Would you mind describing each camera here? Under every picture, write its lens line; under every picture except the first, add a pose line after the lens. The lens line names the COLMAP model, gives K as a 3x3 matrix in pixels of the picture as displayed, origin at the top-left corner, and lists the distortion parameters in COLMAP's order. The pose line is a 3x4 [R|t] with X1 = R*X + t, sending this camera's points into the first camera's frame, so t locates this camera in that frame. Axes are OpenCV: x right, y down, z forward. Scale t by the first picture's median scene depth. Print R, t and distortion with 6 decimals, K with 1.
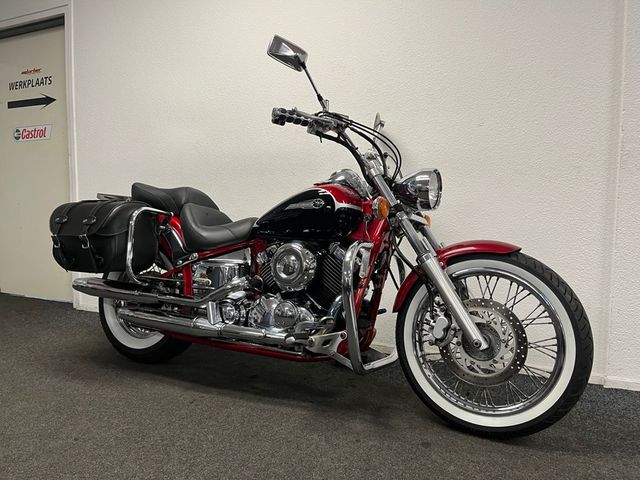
lens RADIAL K [[489.7, 0, 320.0], [0, 489.7, 240.0], [0, 0, 1]] dist [0.015609, -0.005780]
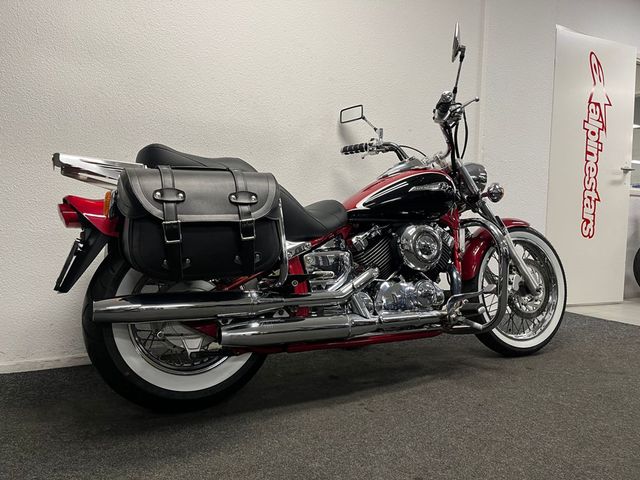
lens RADIAL K [[489.7, 0, 320.0], [0, 489.7, 240.0], [0, 0, 1]] dist [0.015609, -0.005780]
pose [[0.584272, -0.041051, 0.810519, -1.107785], [0.044937, 0.998824, 0.018195, 0.012275], [-0.810313, 0.025792, 0.585429, 0.620272]]
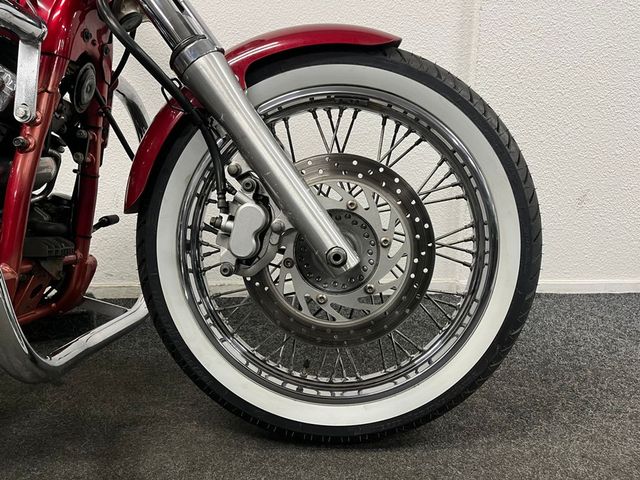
lens RADIAL K [[489.7, 0, 320.0], [0, 489.7, 240.0], [0, 0, 1]] dist [0.015609, -0.005780]
pose [[0.879439, -0.111158, 0.462851, 0.105719], [0.040263, 0.986238, 0.160352, 0.119340], [-0.474306, -0.122384, 0.871812, 0.594225]]
